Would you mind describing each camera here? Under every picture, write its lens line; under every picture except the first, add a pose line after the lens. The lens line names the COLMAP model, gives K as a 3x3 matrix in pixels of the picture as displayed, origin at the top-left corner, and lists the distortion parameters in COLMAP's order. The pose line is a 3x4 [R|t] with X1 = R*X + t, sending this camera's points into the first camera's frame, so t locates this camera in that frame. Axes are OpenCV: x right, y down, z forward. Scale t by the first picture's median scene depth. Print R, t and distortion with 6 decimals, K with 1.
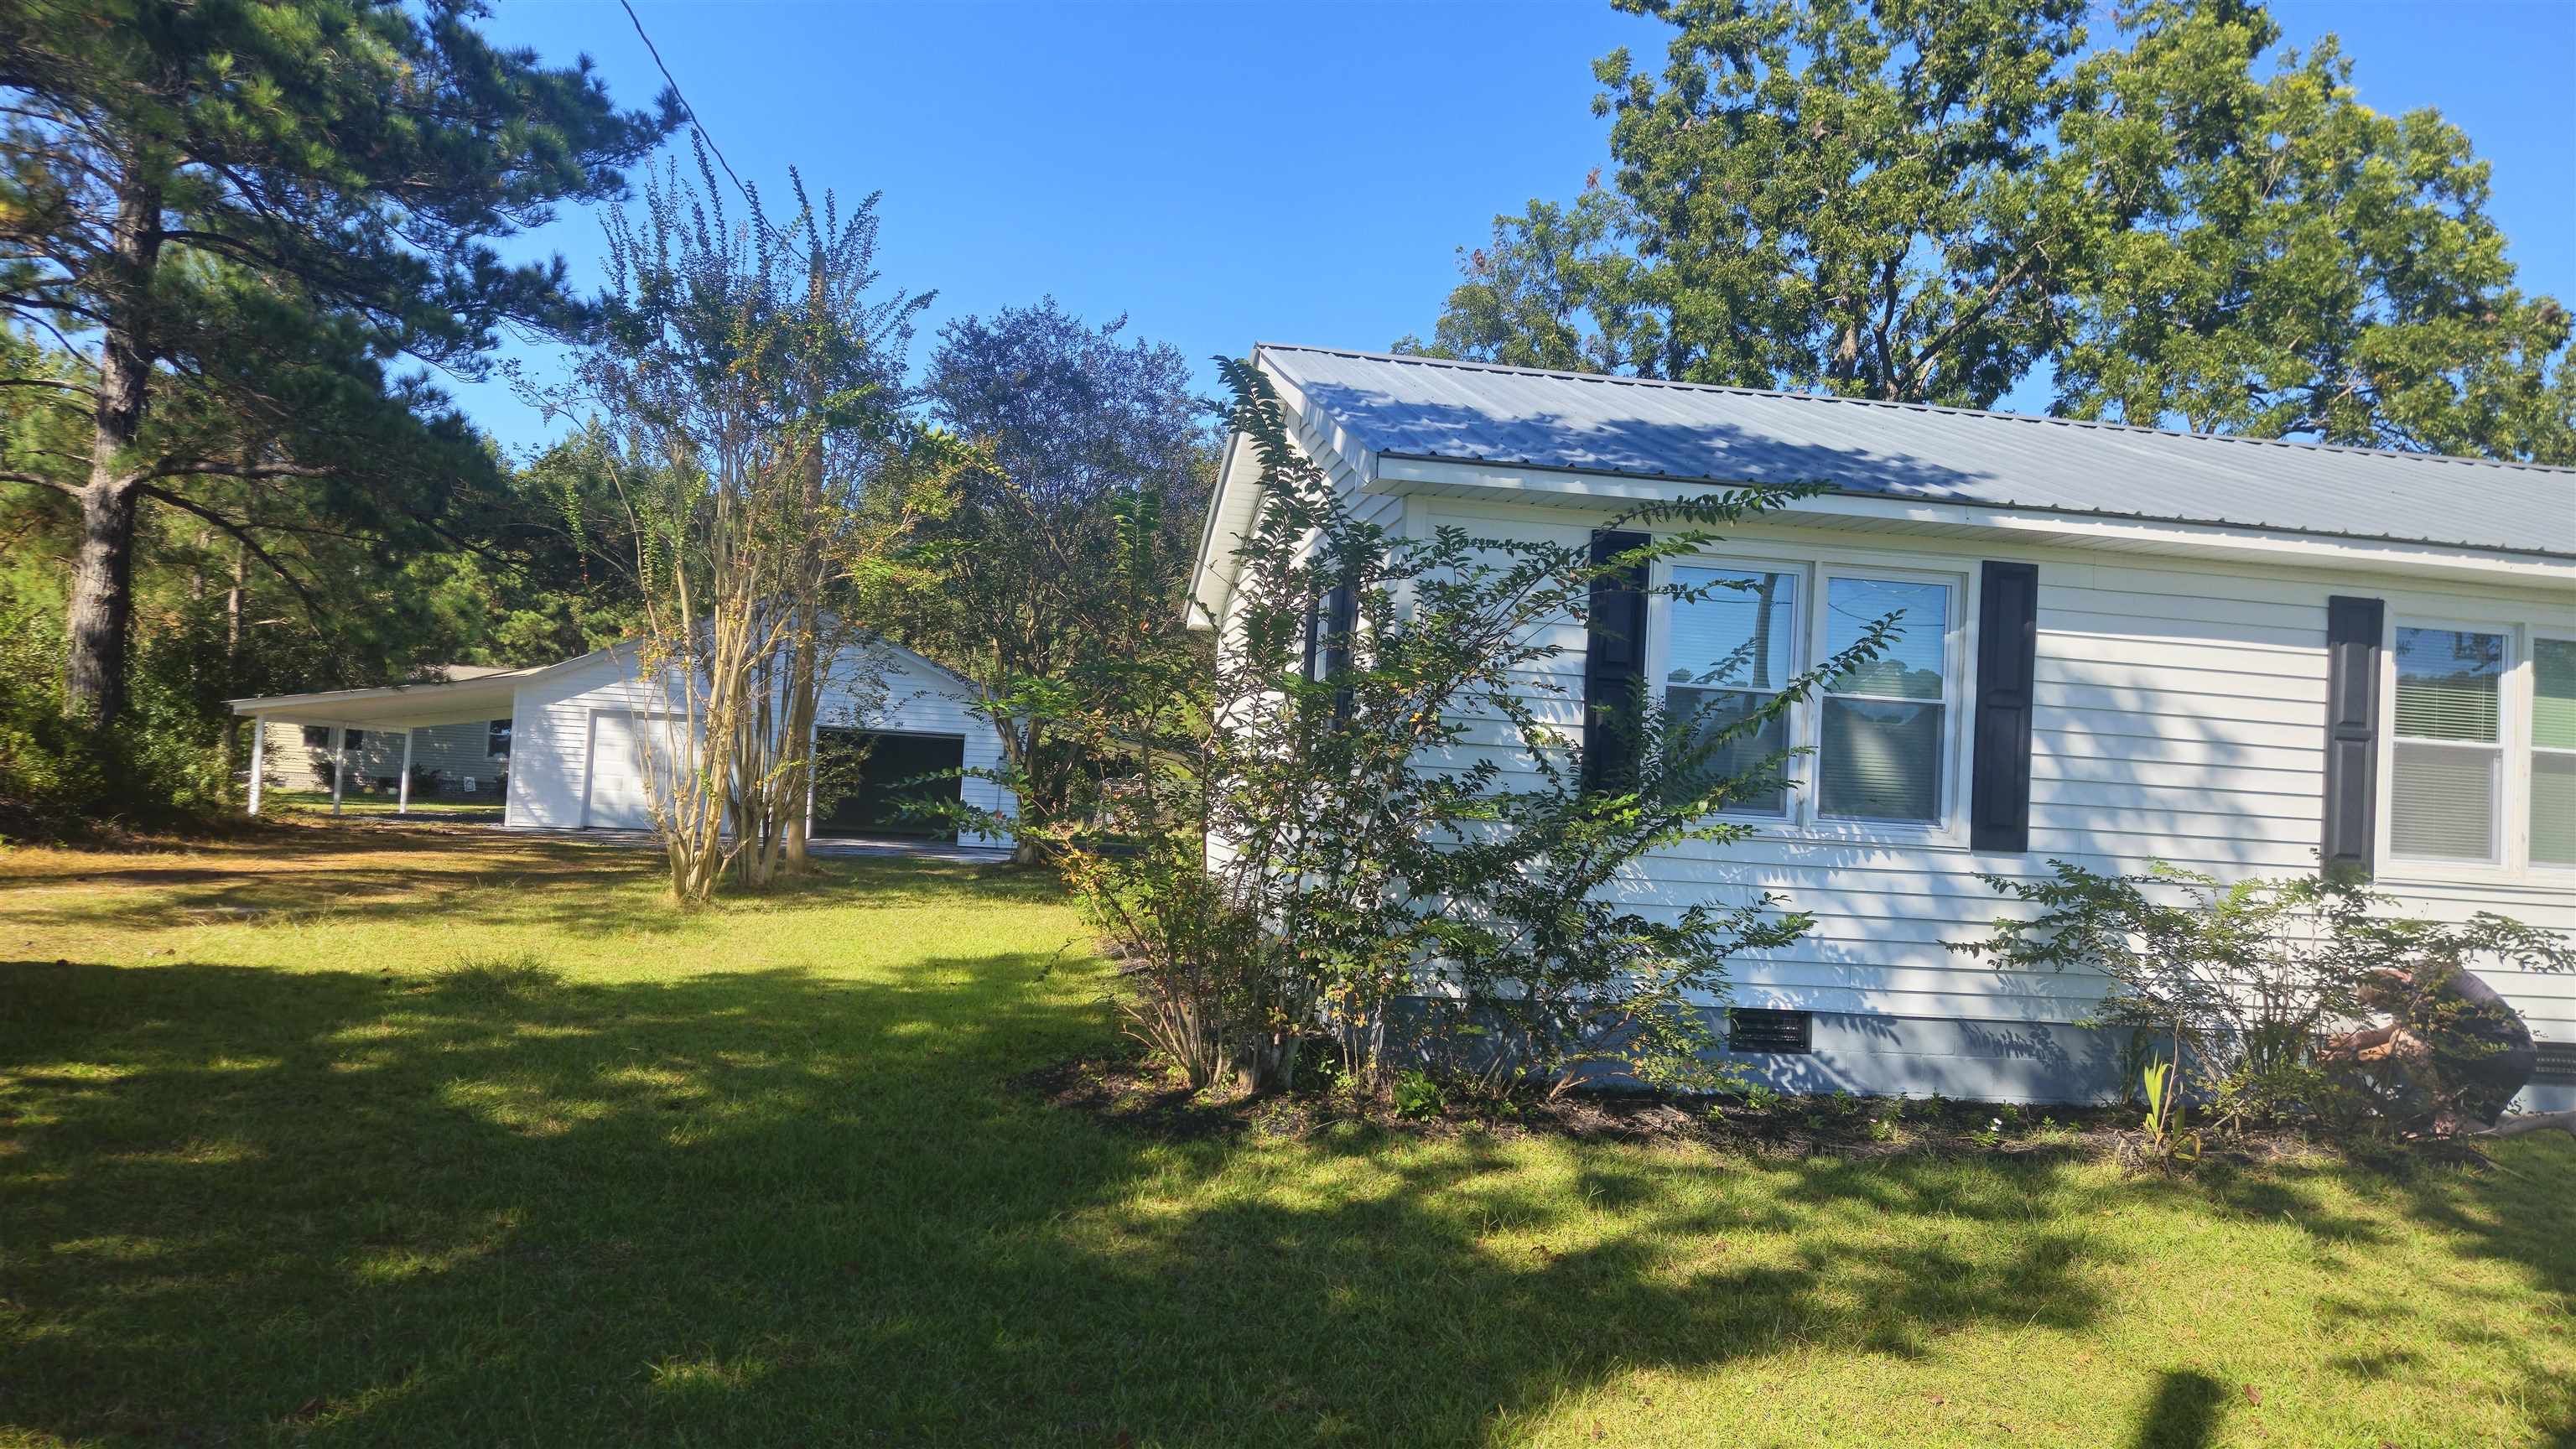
lens RADIAL K [[1724.0, 0, 1273.4], [0, 1724.0, 688.4], [0, 0, 1]] dist [0.079307, -0.068068]
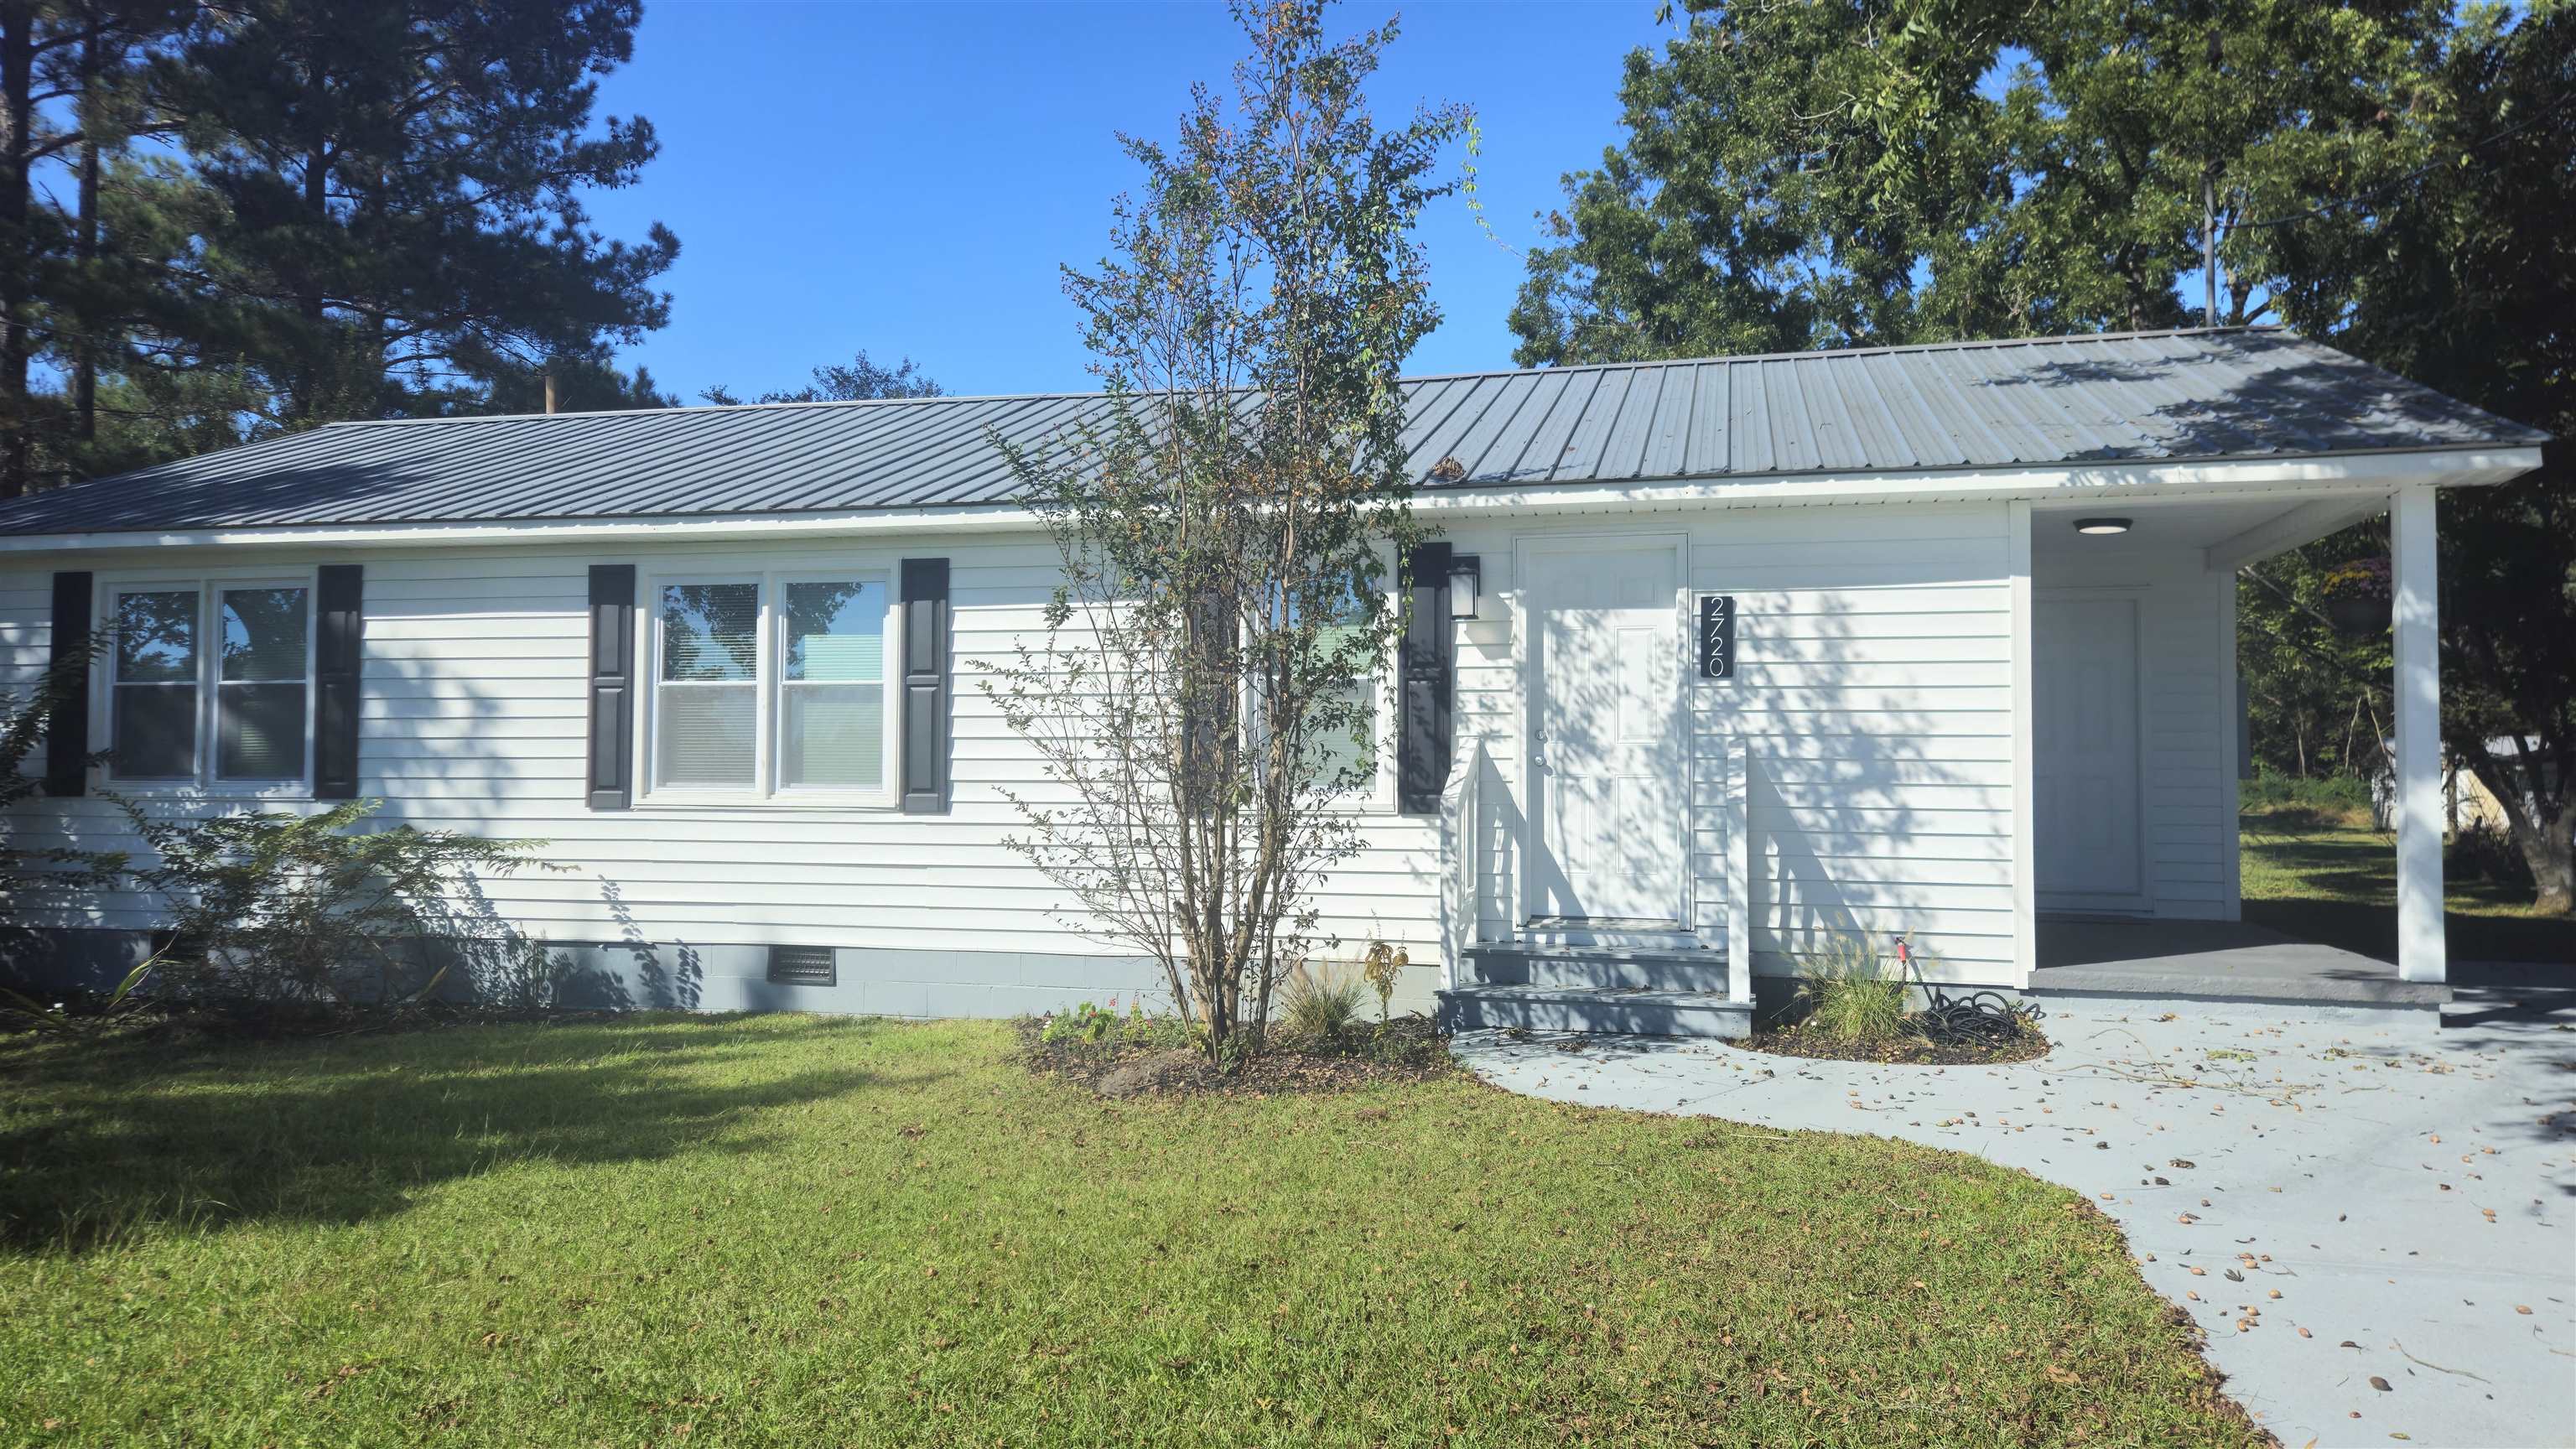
lens RADIAL K [[1724.0, 0, 1273.4], [0, 1724.0, 688.4], [0, 0, 1]] dist [0.079307, -0.068068]
pose [[0.924861, -0.073695, -0.373098, 1.447580], [0.074824, 0.997131, -0.011475, 0.076001], [0.372873, -0.017304, 0.927721, 0.095914]]
